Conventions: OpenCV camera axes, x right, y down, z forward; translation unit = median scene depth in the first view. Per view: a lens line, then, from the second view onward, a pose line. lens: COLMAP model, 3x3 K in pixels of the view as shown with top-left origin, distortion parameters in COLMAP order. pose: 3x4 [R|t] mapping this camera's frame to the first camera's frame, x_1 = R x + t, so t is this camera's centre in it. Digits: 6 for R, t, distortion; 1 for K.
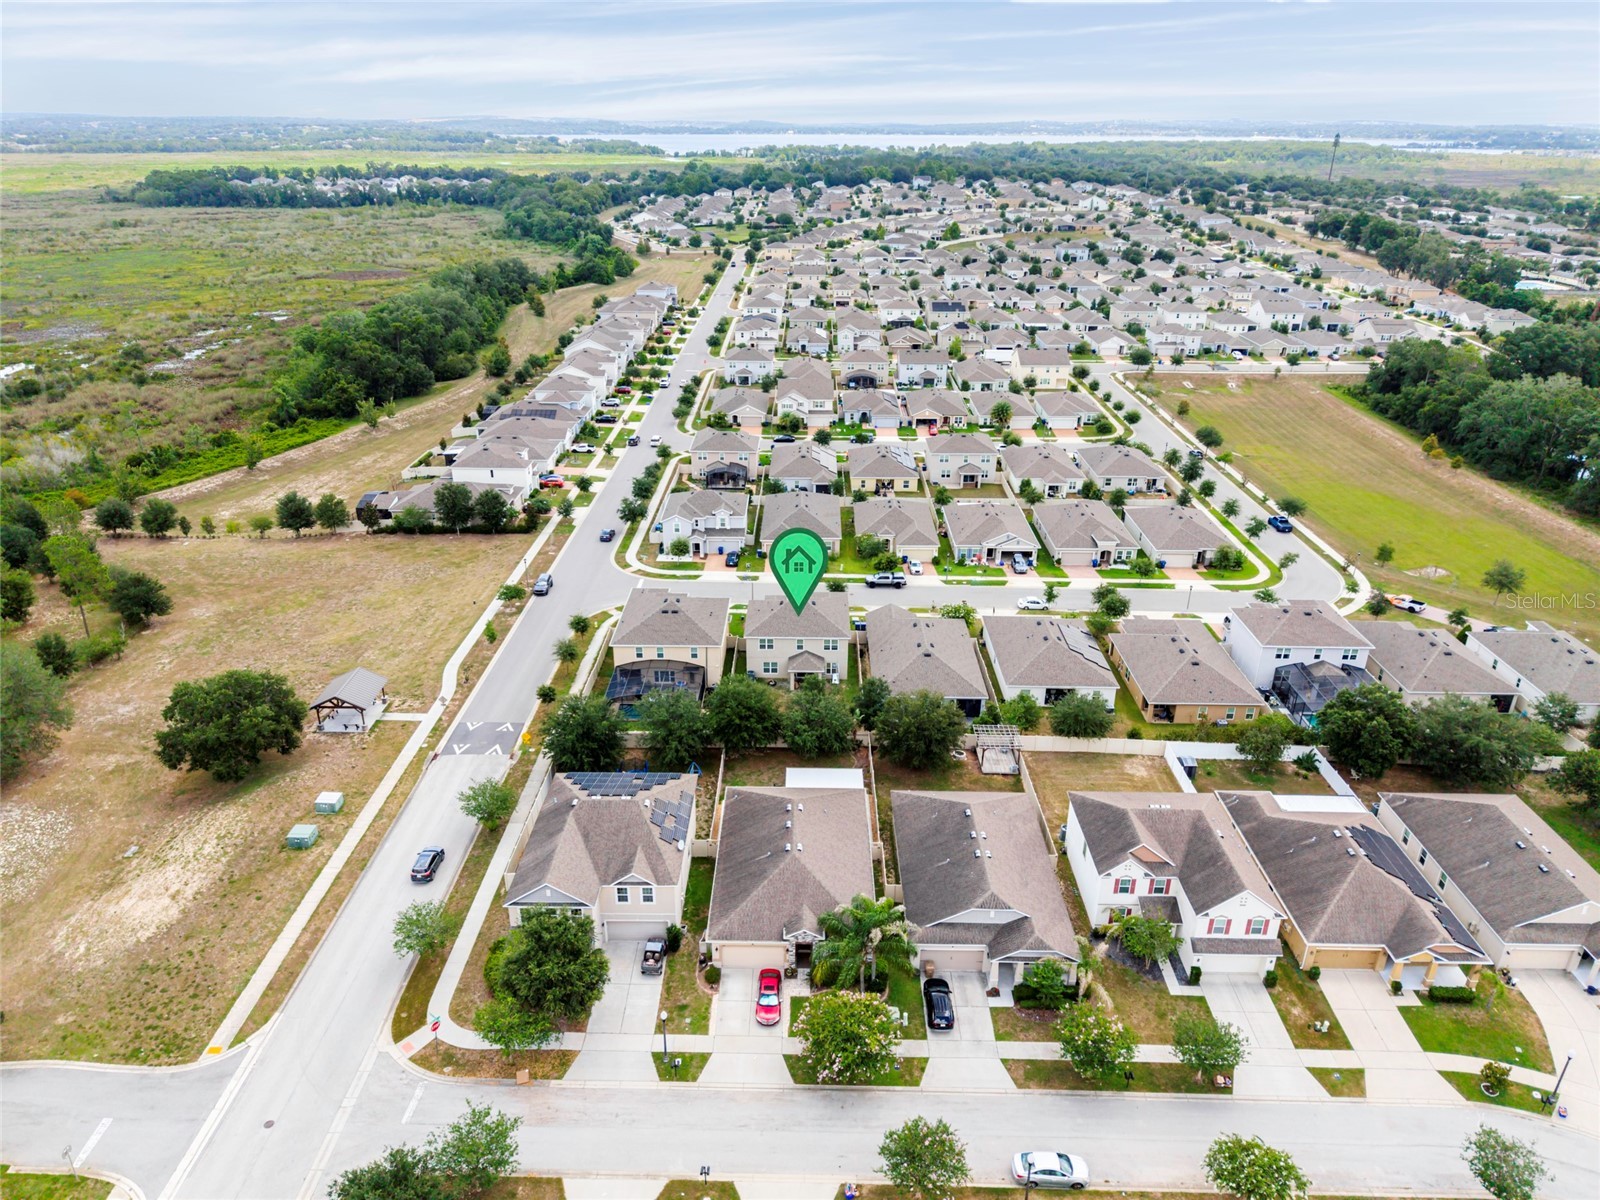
lens RADIAL K [[1049.4, 0, 799.4], [0, 1049.4, 627.6], [0, 0, 1]] dist [0.040562, -0.044973]
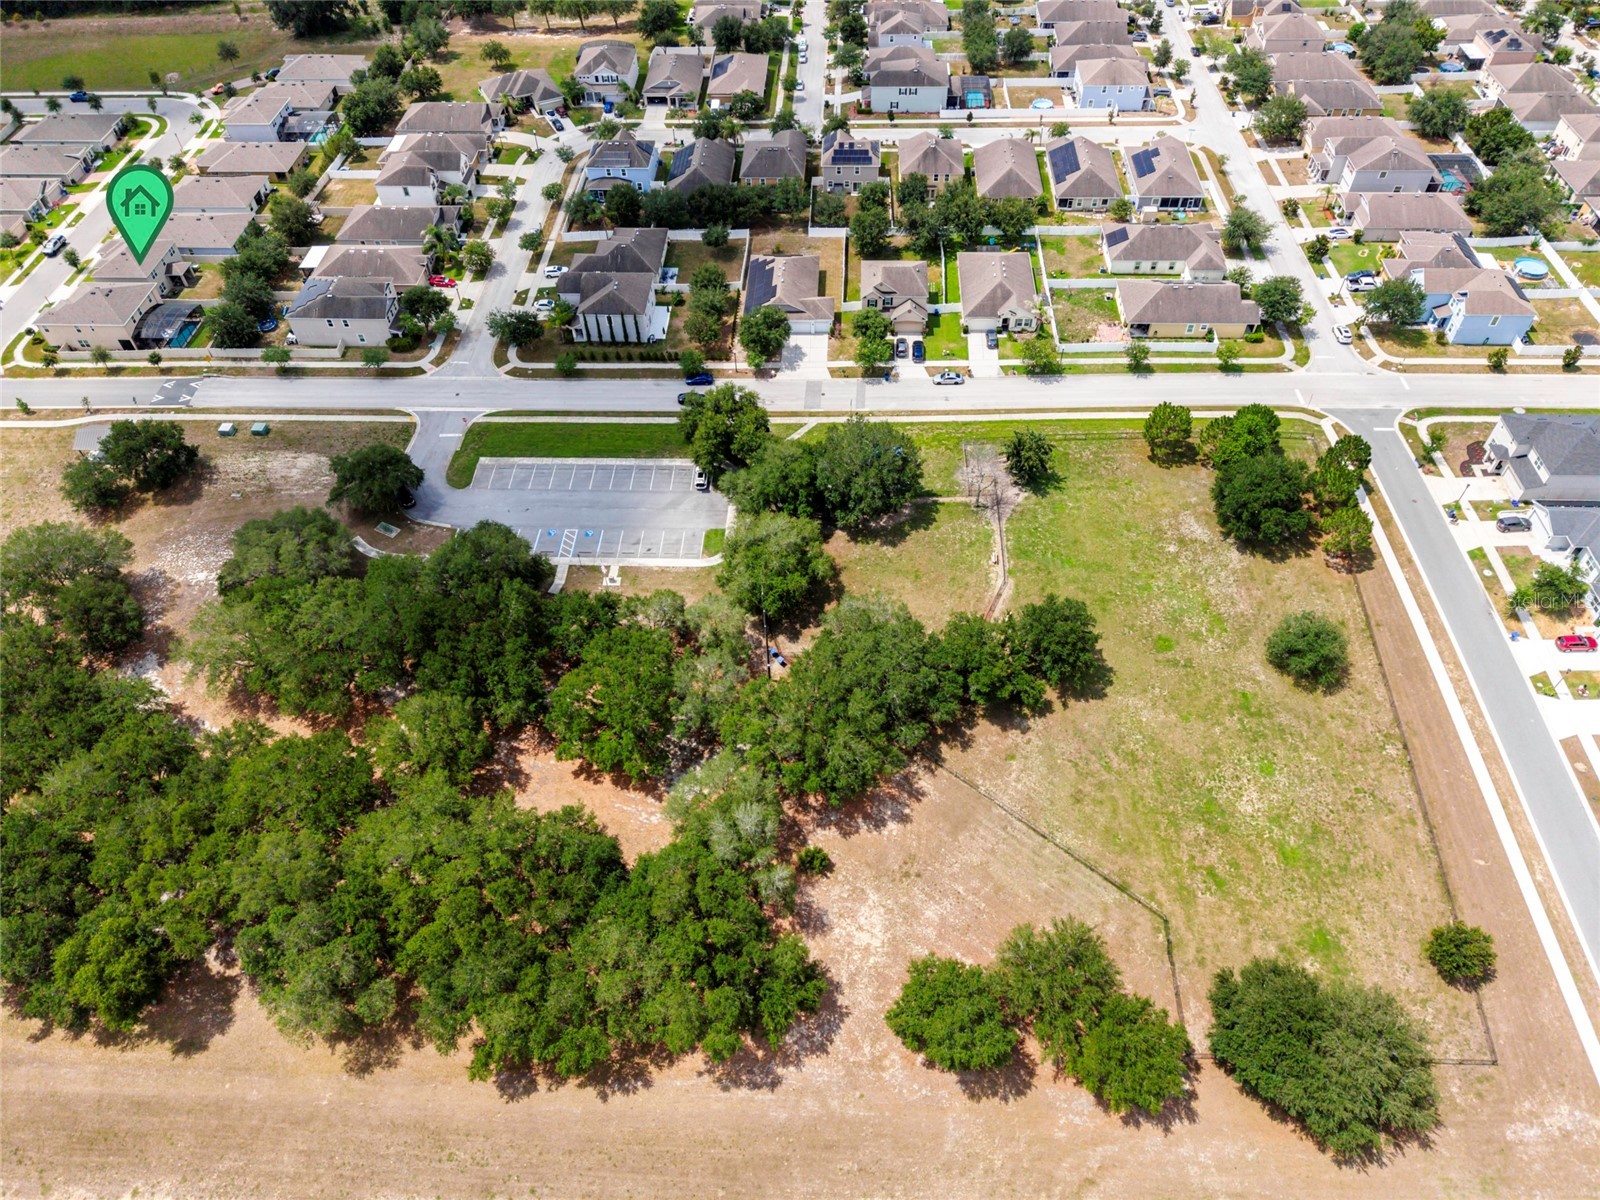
lens RADIAL K [[1074.5, 0, 800.0], [0, 1074.5, 600.0], [0, 0, 1]] dist [0.010986, -0.009656]
pose [[0.031211, -0.759542, 0.649709, -1.106172], [0.451582, 0.590615, 0.668766, -0.263344], [-0.891684, 0.272524, 0.361429, -0.237353]]
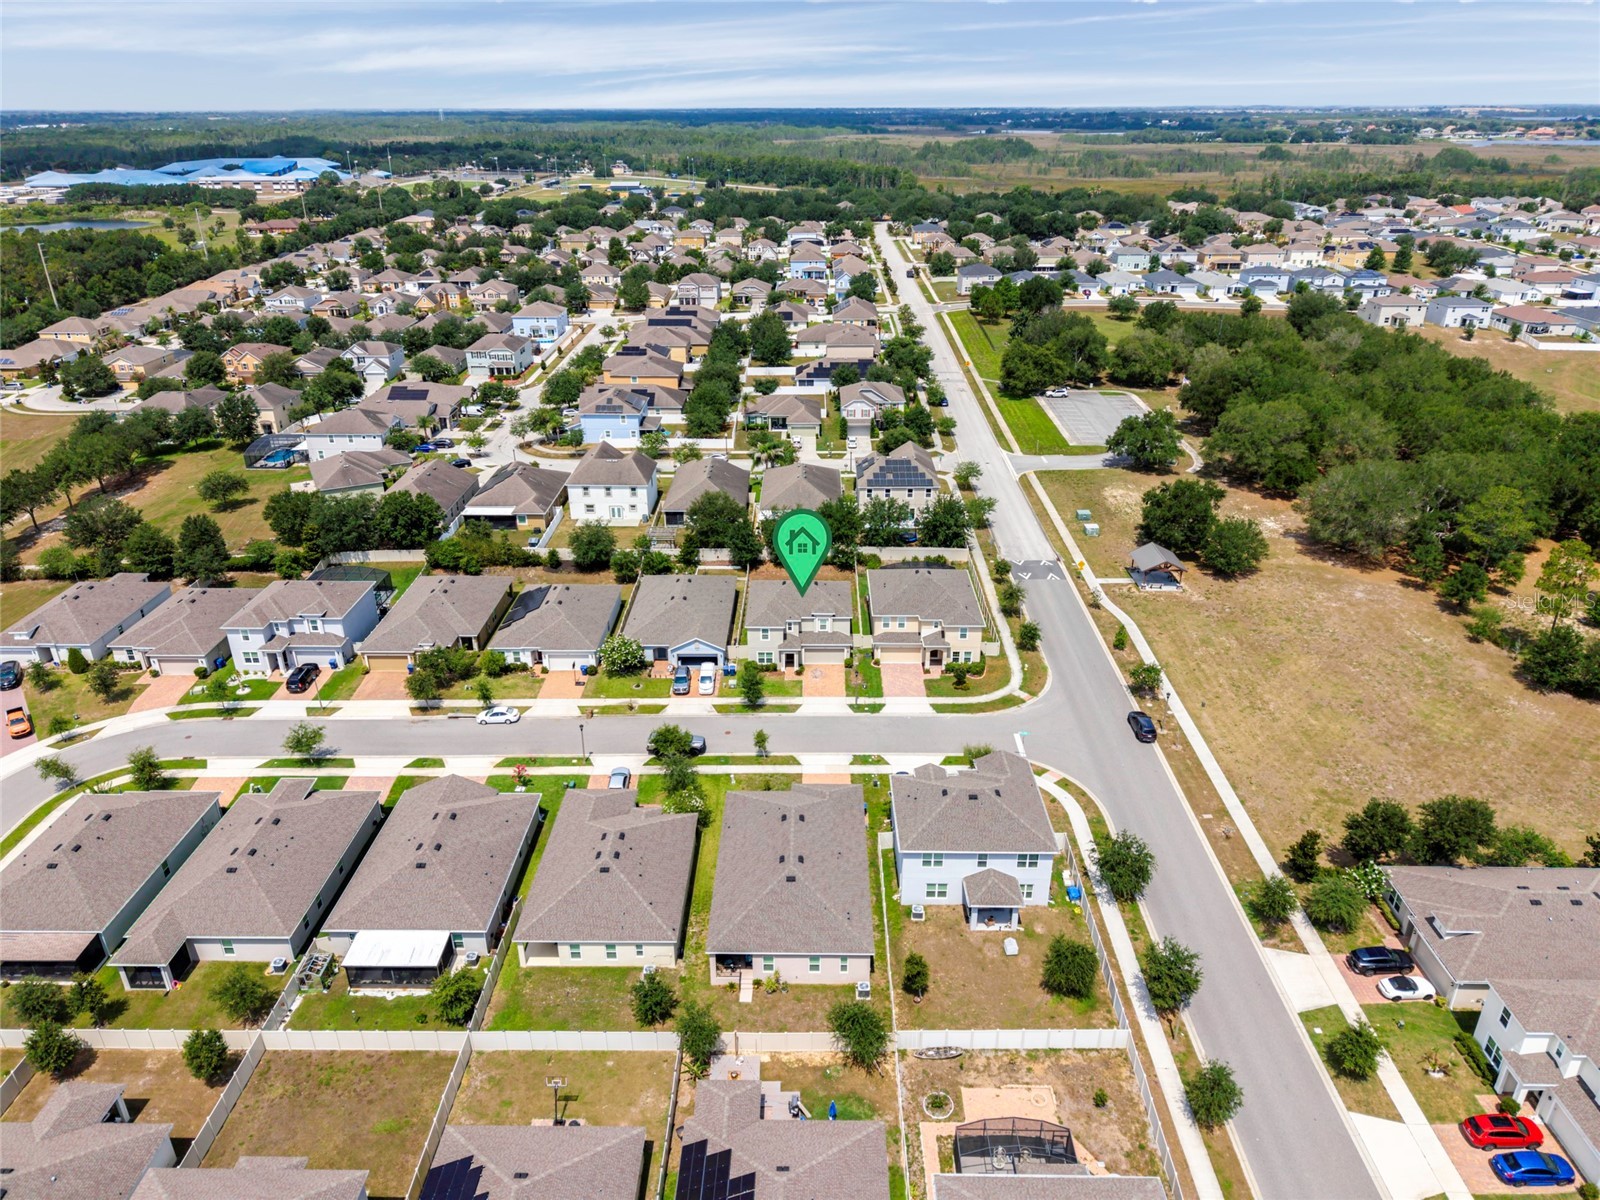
lens RADIAL K [[1074.5, 0, 800.0], [0, 1074.5, 600.0], [0, 0, 1]] dist [0.010986, -0.009656]
pose [[-0.999981, -0.004574, -0.004068, 0.001761], [-0.006048, 0.635389, 0.772168, -0.644485], [-0.000947, 0.772179, -0.635405, 1.336181]]
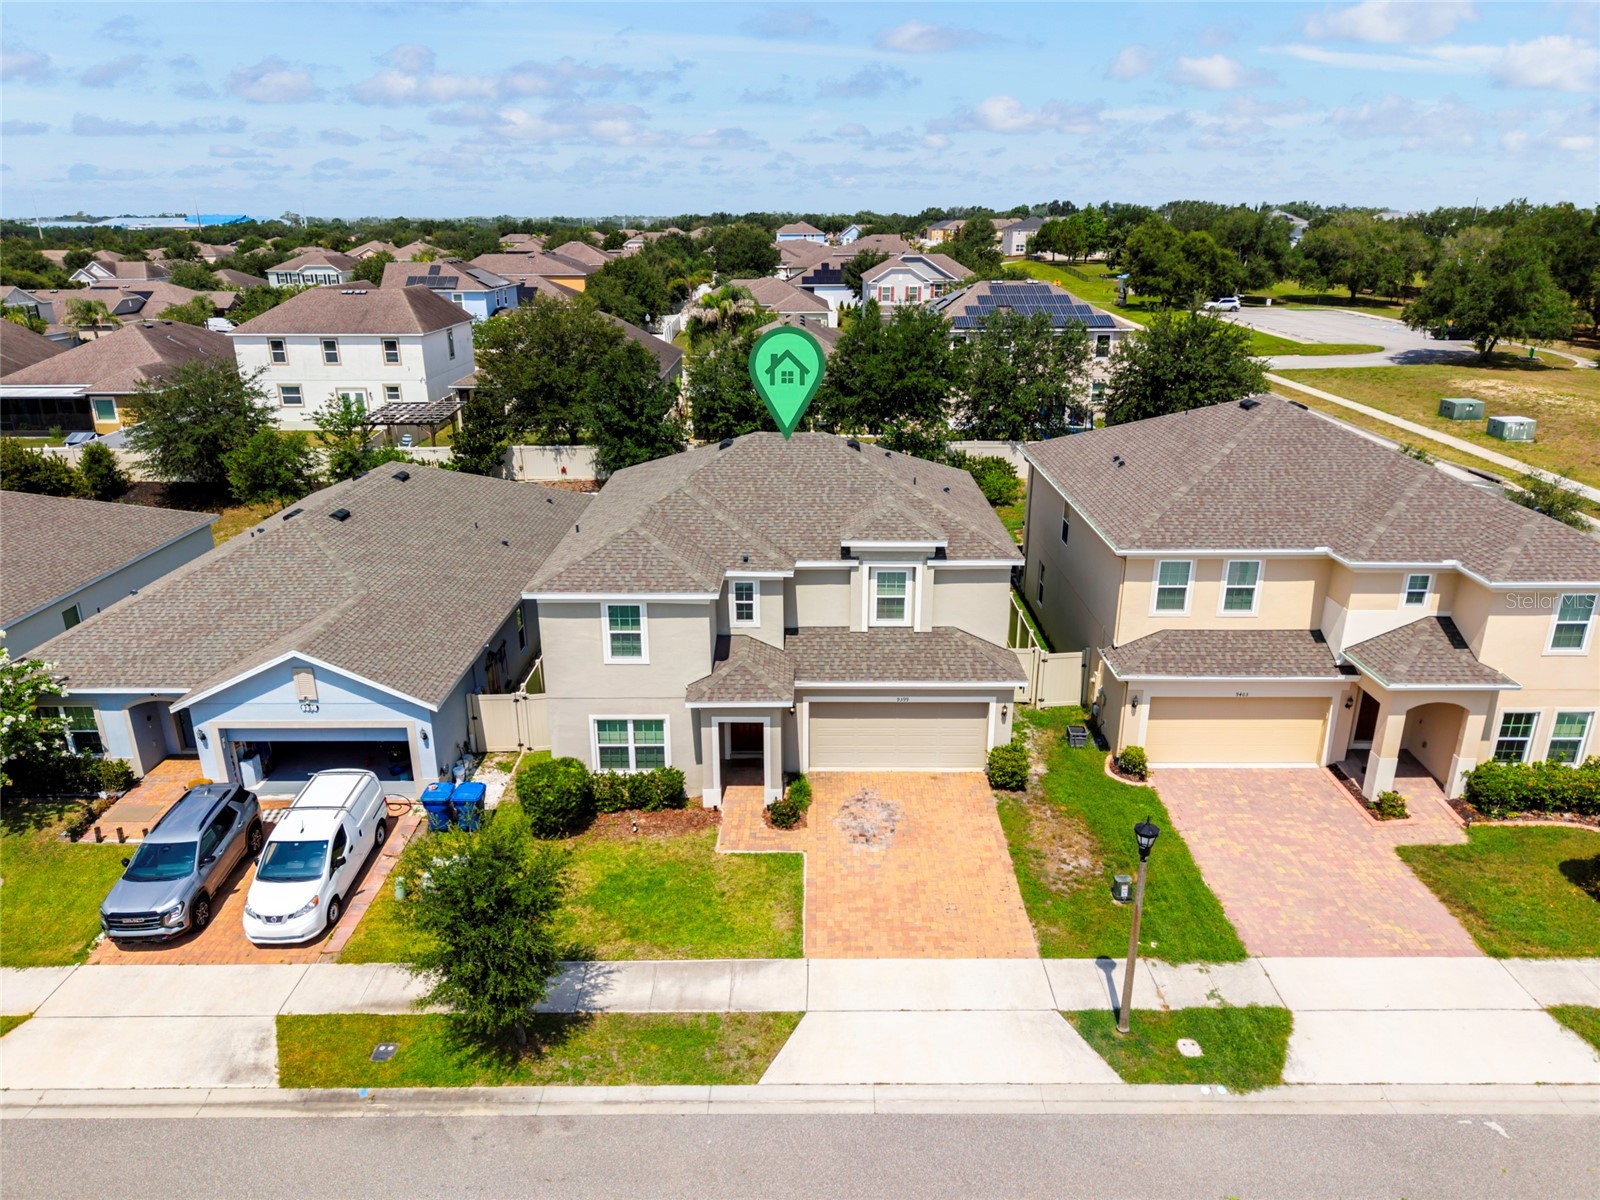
lens RADIAL K [[1078.2, 0, 800.0], [0, 1078.2, 600.0], [0, 0, 1]] dist [0.014542, -0.001767]
pose [[-0.999943, -0.001794, -0.010494, -0.001385], [-0.008735, 0.701756, 0.712364, -0.143622], [0.006086, 0.712415, -0.701732, 0.969528]]
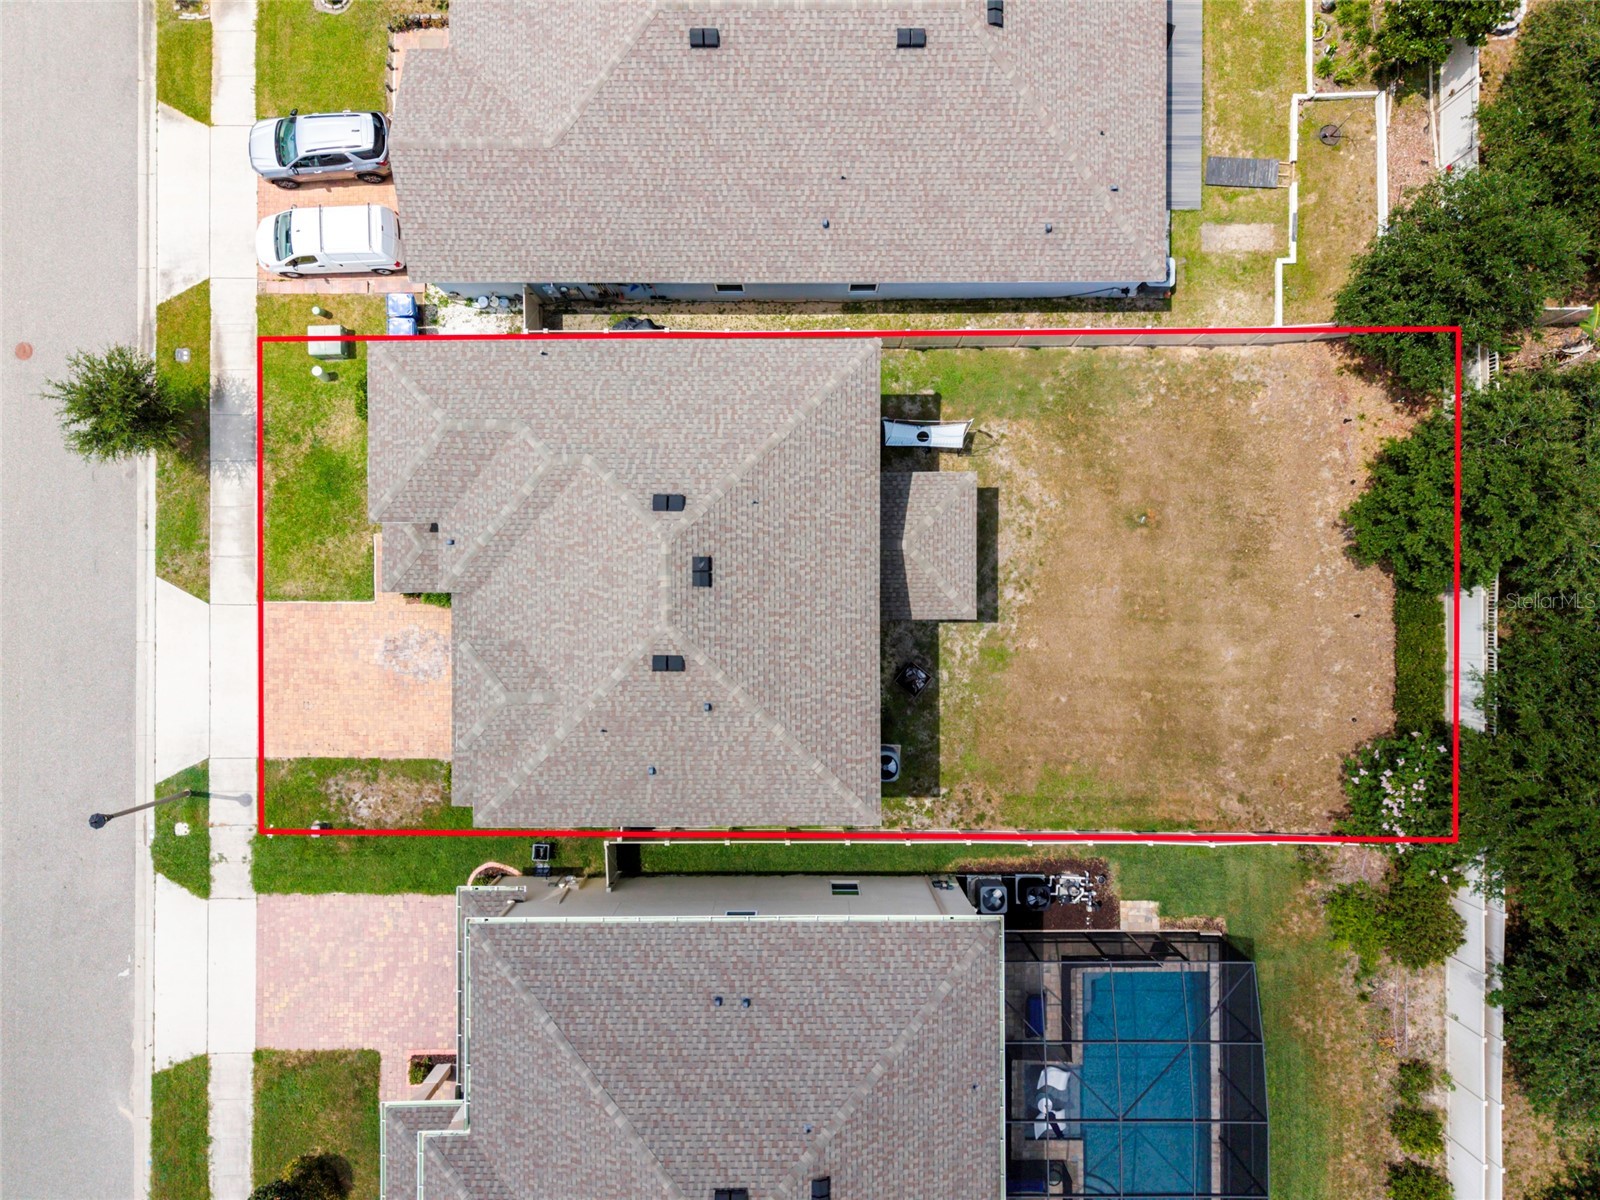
lens RADIAL K [[1074.5, 0, 800.0], [0, 1074.5, 600.0], [0, 0, 1]] dist [0.010986, -0.009656]
pose [[-0.018408, -0.999761, -0.011788, -0.002461], [0.435038, -0.018624, 0.900220, -0.155763], [-0.900224, 0.011443, 0.435277, 0.716449]]
